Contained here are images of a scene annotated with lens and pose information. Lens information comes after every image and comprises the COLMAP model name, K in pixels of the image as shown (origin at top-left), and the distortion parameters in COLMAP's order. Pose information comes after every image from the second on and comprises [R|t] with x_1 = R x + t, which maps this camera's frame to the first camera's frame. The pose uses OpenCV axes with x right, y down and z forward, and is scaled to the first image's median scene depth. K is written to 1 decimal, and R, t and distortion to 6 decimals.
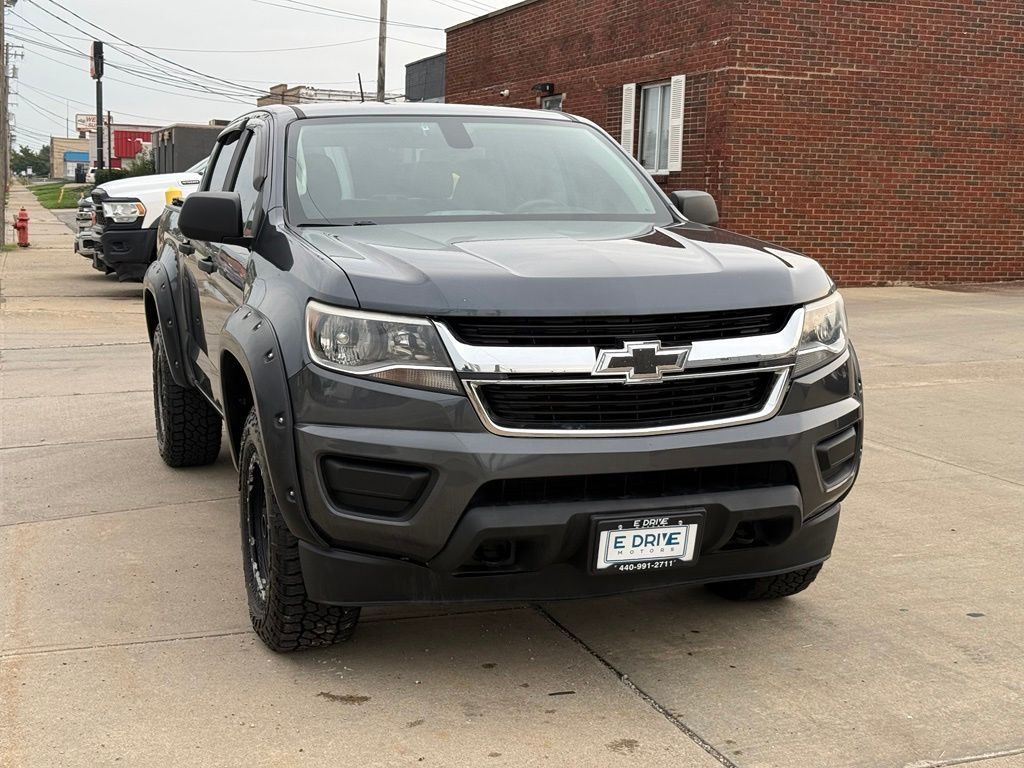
lens RADIAL K [[1425.3, 0, 522.0], [0, 1425.3, 373.5], [0, 0, 1]] dist [0.107705, 0.000000]
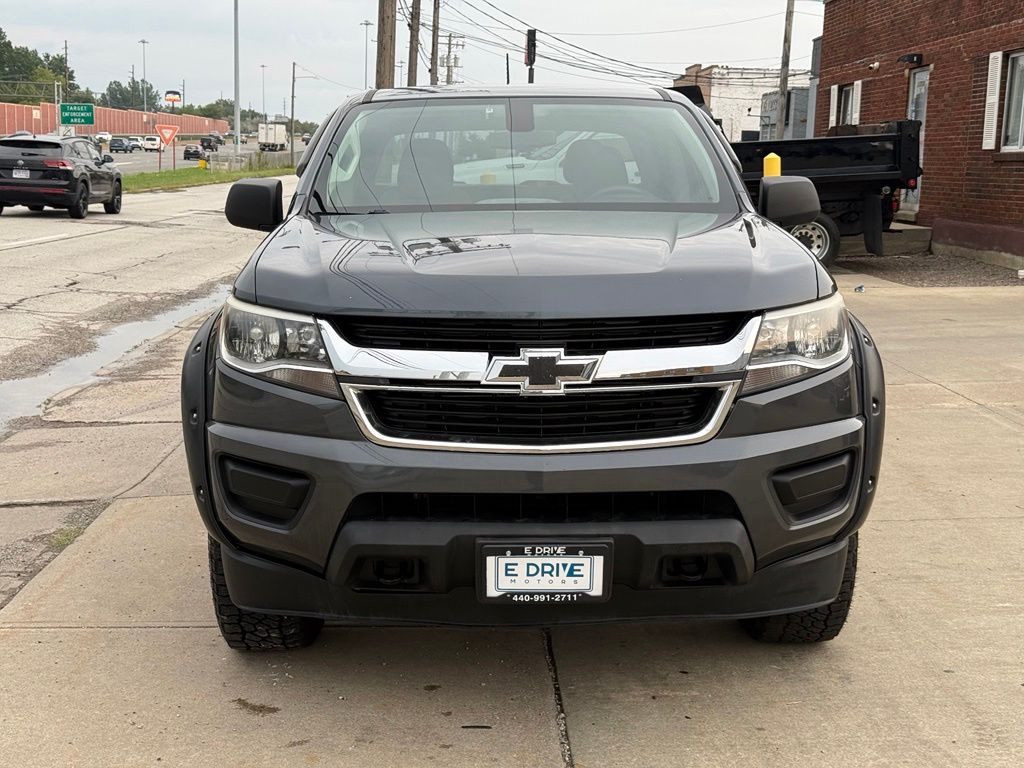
lens RADIAL K [[1425.3, 0, 503.0], [0, 1425.3, 383.4], [0, 0, 1]] dist [0.107705, 0.000000]
pose [[0.954218, 0.042131, -0.296132, 0.319682], [-0.036053, 0.999013, 0.025958, -0.022392], [0.296933, -0.014094, 0.954794, 0.135285]]
